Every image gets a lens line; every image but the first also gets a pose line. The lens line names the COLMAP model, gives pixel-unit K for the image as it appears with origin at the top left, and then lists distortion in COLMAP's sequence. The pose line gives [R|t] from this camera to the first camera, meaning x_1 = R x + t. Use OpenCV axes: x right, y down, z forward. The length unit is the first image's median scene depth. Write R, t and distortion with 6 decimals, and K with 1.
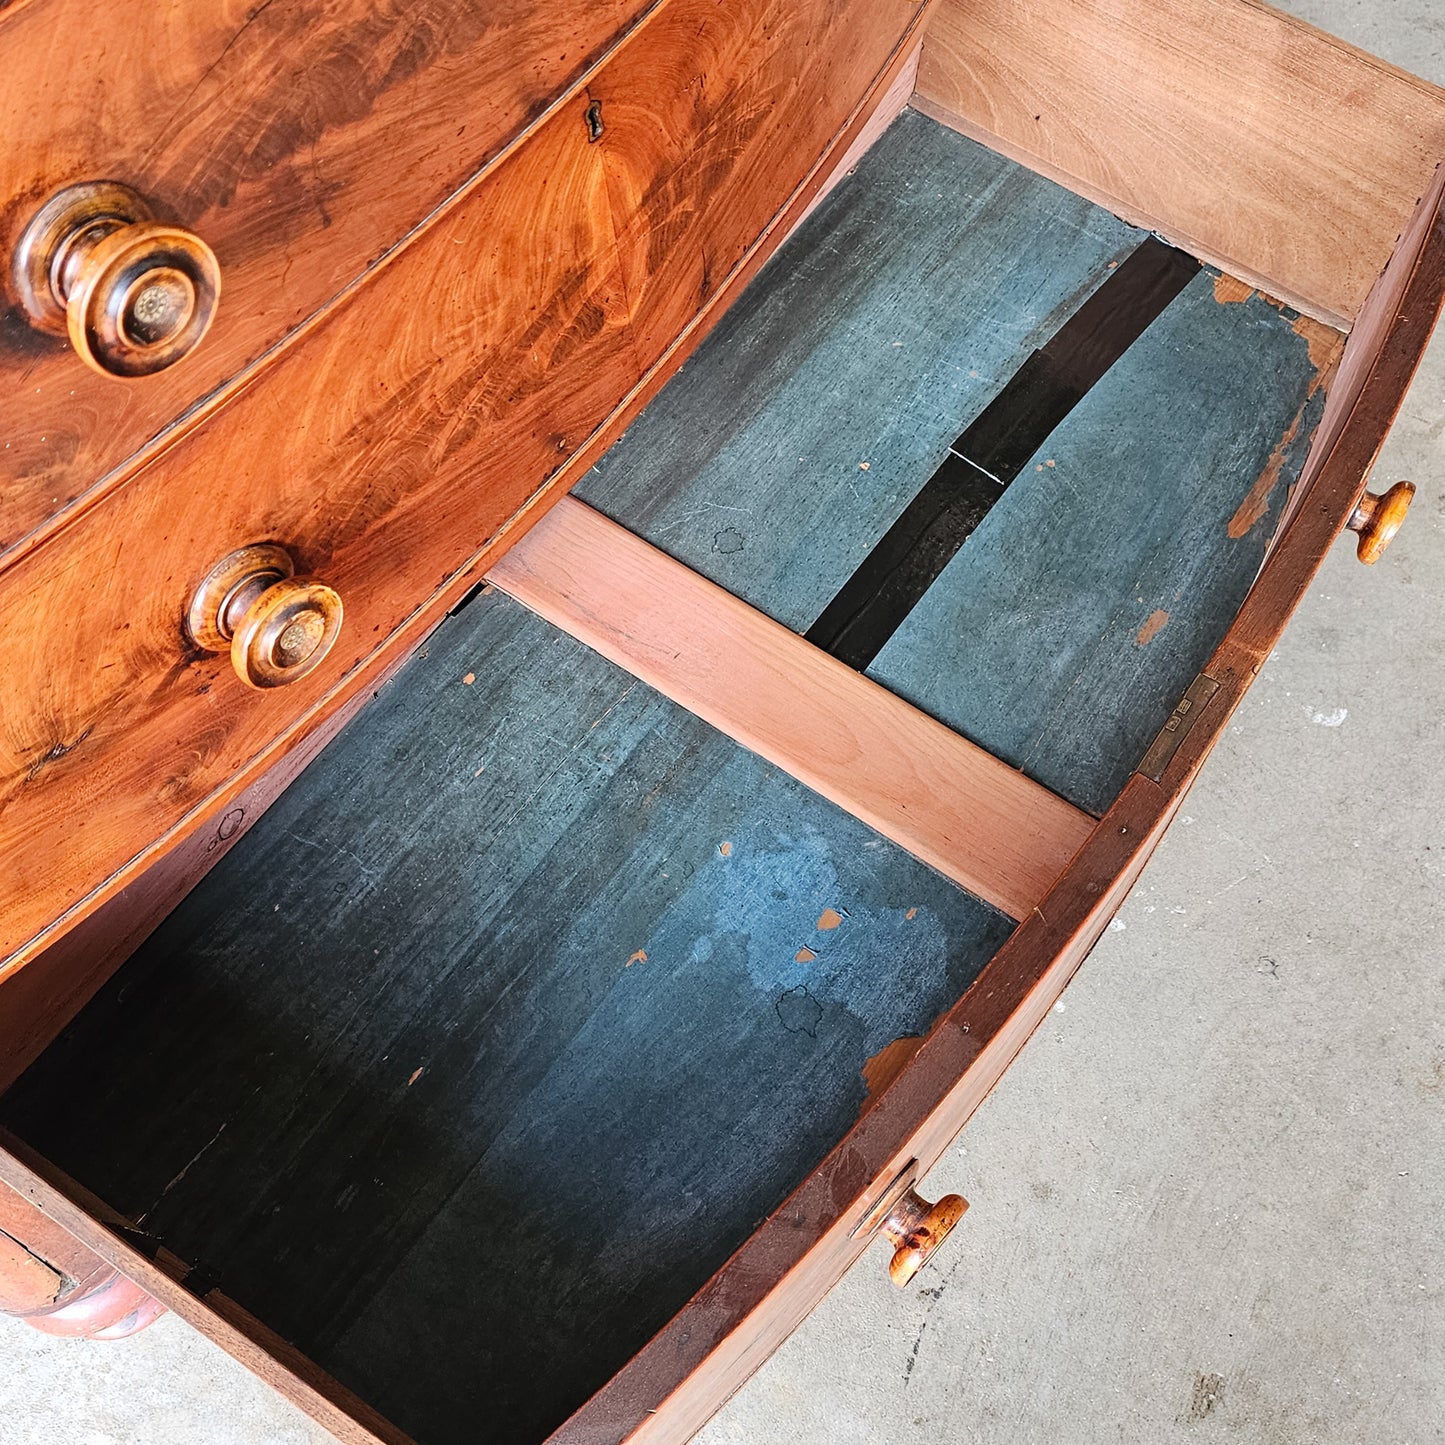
lens RADIAL K [[1805.0, 0, 724.4], [0, 1805.0, 726.0], [0, 0, 1]] dist [0.028277, -0.057298]
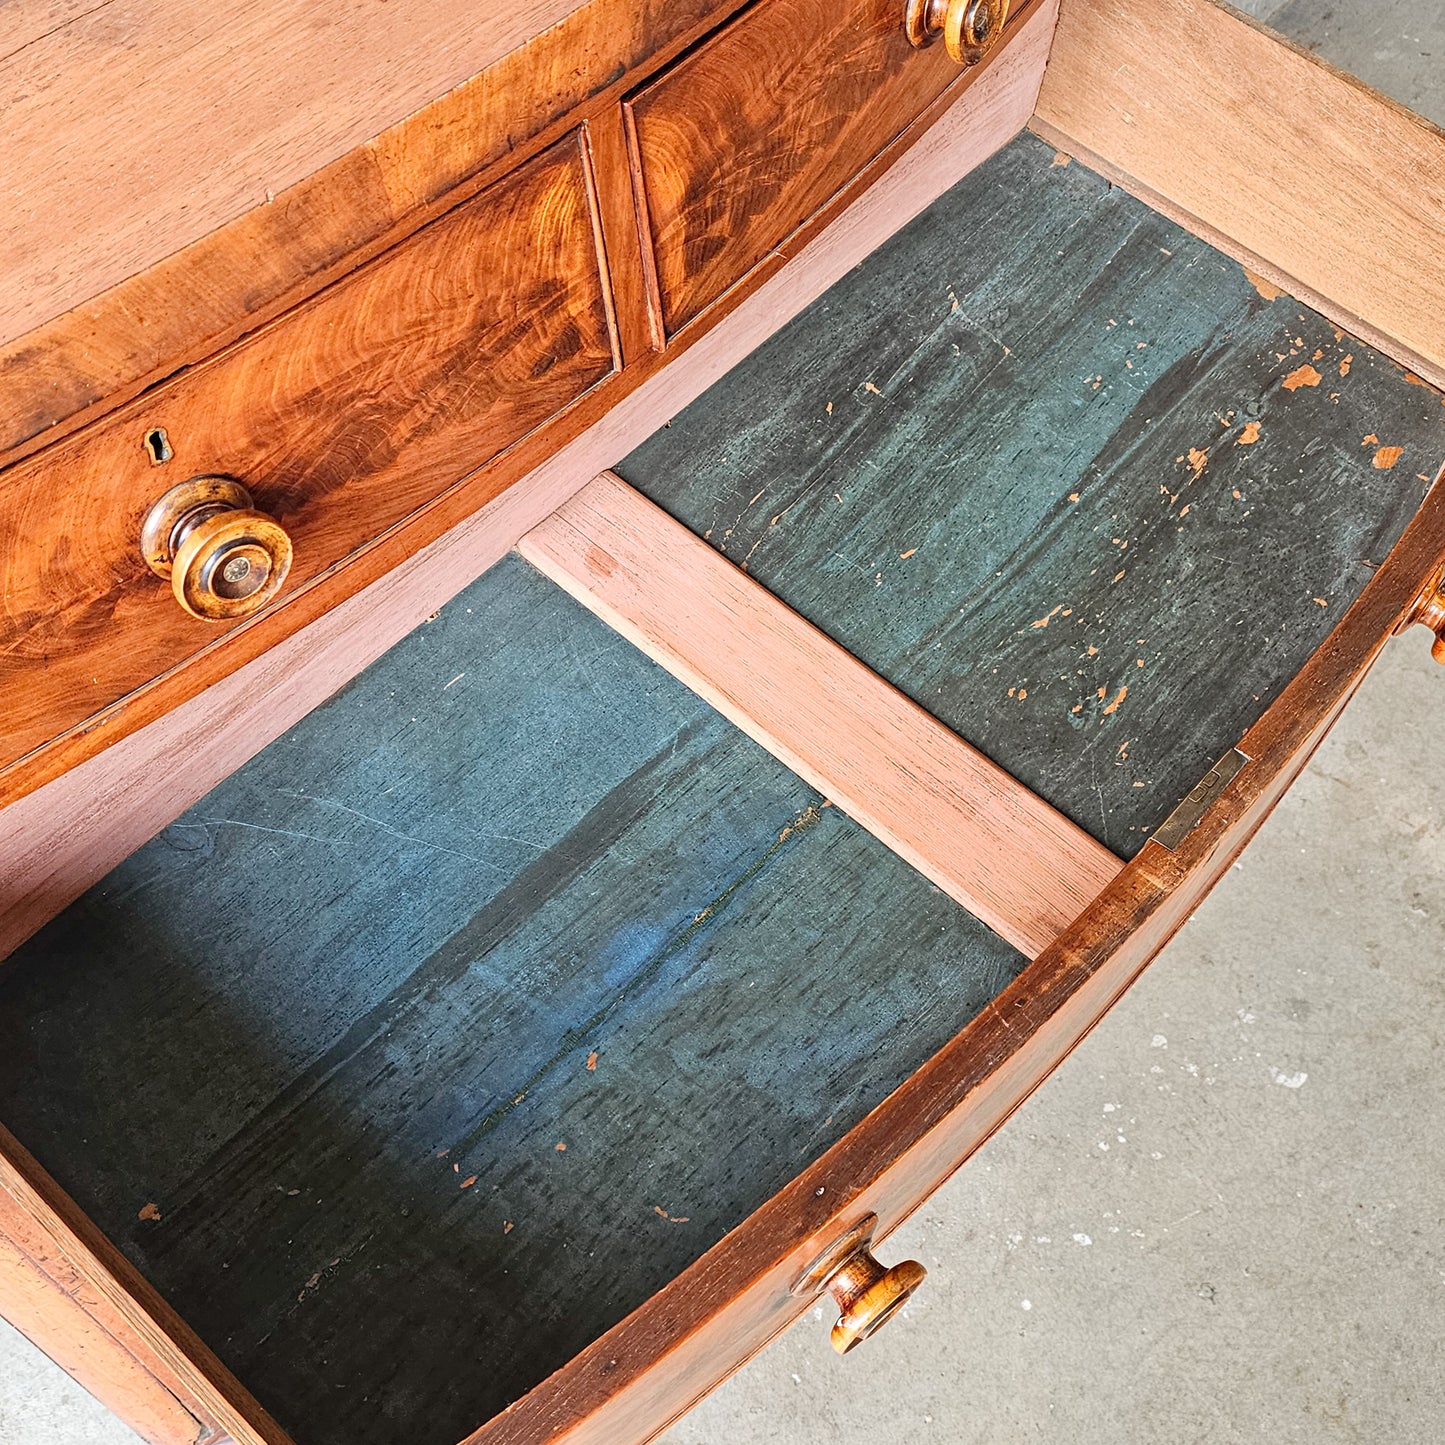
lens RADIAL K [[1795.5, 0, 685.7], [0, 1795.5, 737.6], [0, 0, 1]] dist [0.027856, -0.035680]
pose [[0.989158, 0.092984, -0.113664, 0.123235], [-0.103457, 0.990554, -0.089995, -0.166324], [0.104223, 0.100779, 0.989435, -0.464836]]
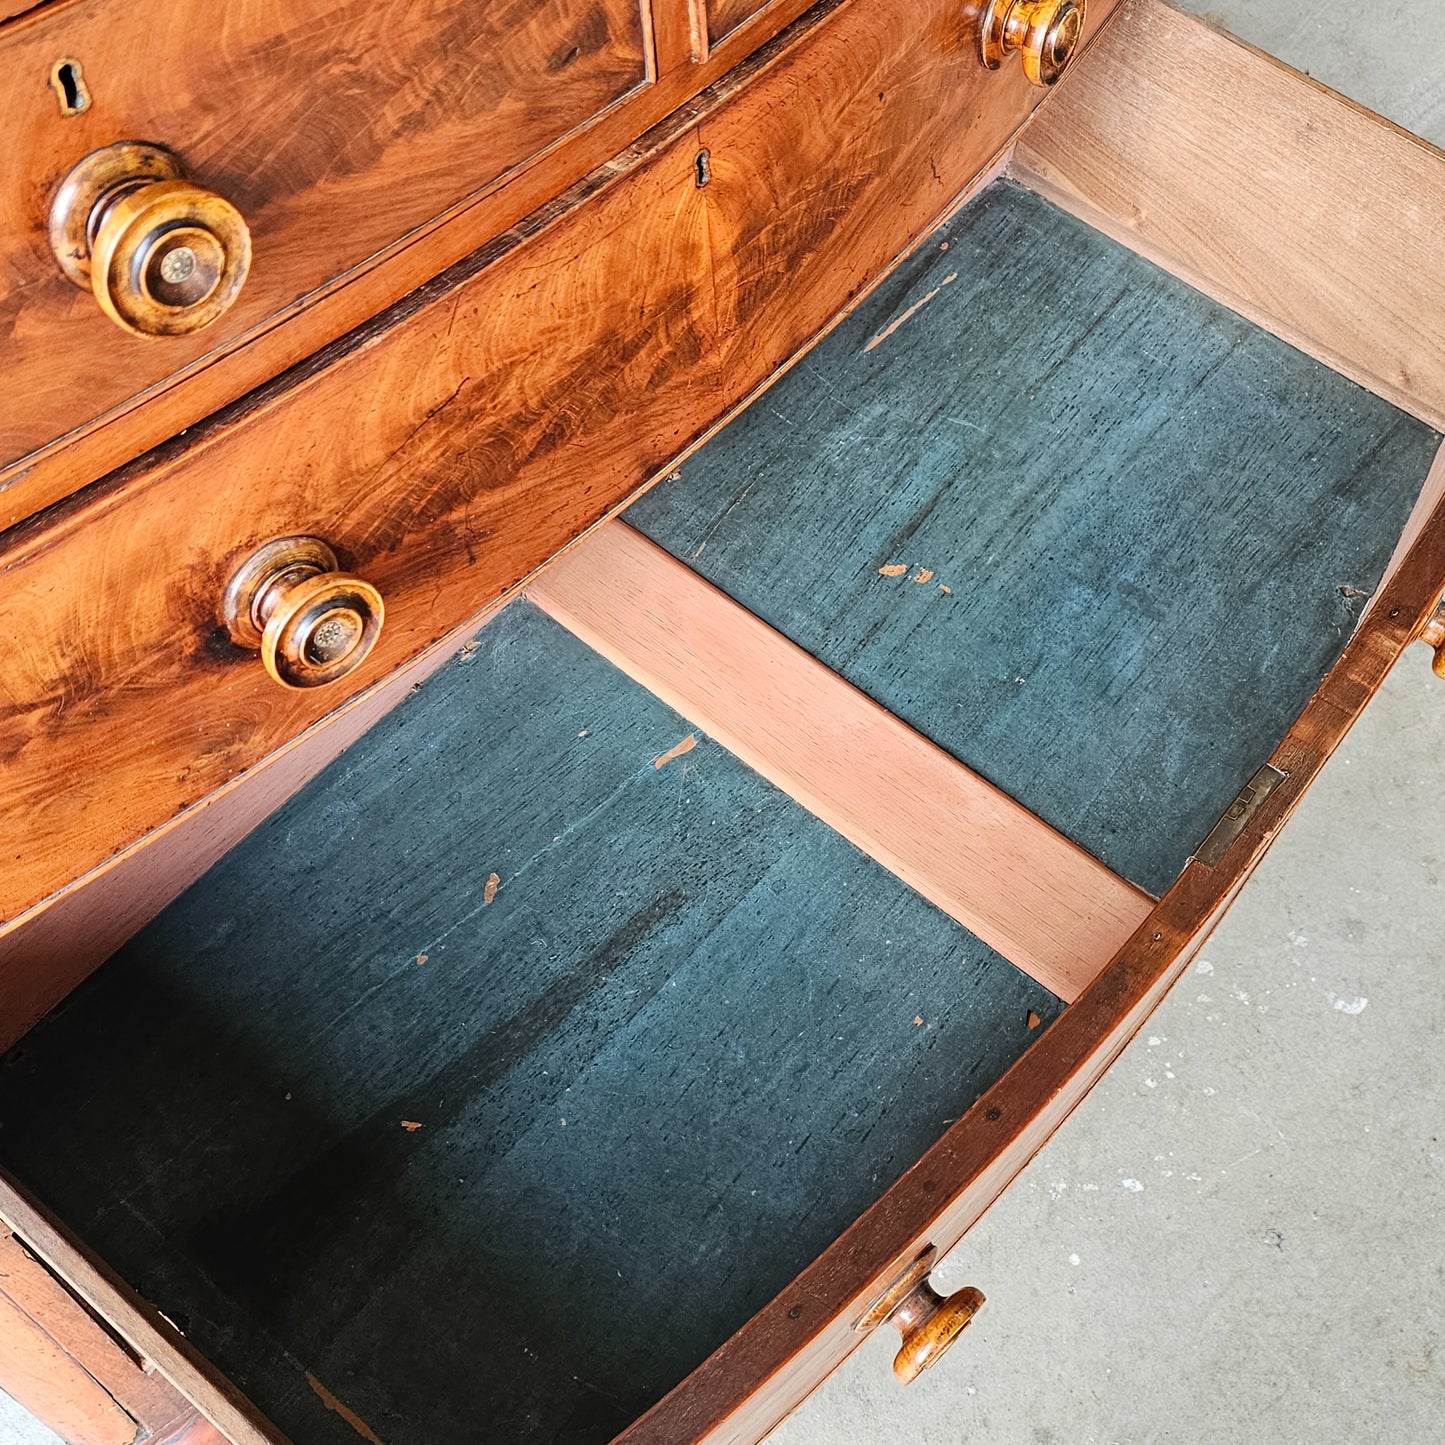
lens RADIAL K [[1805.0, 0, 724.4], [0, 1805.0, 726.0], [0, 0, 1]] dist [0.028277, -0.057298]
pose [[0.995307, 0.078819, -0.056138, 0.029279], [-0.084272, 0.991156, -0.102513, -0.058044], [0.047561, 0.106763, 0.993146, -0.203309]]
